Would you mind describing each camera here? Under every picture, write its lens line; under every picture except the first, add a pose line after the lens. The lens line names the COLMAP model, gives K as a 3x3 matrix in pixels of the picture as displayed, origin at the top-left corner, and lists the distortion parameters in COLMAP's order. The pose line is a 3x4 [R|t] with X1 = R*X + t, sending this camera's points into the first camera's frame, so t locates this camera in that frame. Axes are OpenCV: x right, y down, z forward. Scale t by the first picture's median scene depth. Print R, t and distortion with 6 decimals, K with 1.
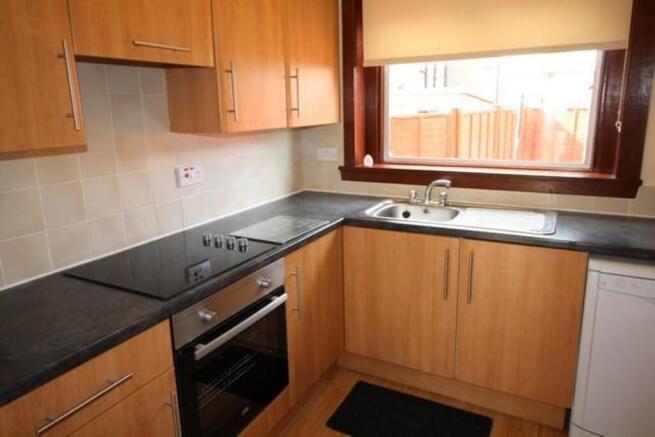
lens RADIAL K [[459.2, 0, 327.1], [0, 459.2, 216.7], [0, 0, 1]] dist [0.010480, -0.001712]
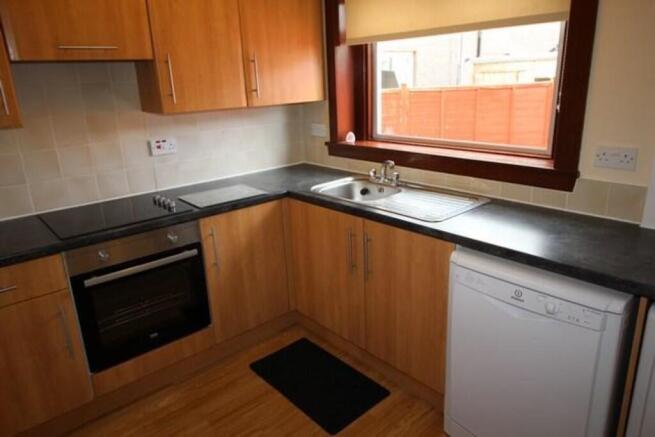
lens RADIAL K [[459.2, 0, 327.4], [0, 459.2, 217.7], [0, 0, 1]] dist [0.010480, -0.001712]
pose [[0.933369, 0.092333, -0.346839, 0.504694], [-0.066072, 0.994031, 0.086820, -0.033667], [0.352785, -0.058119, 0.933898, -0.002510]]
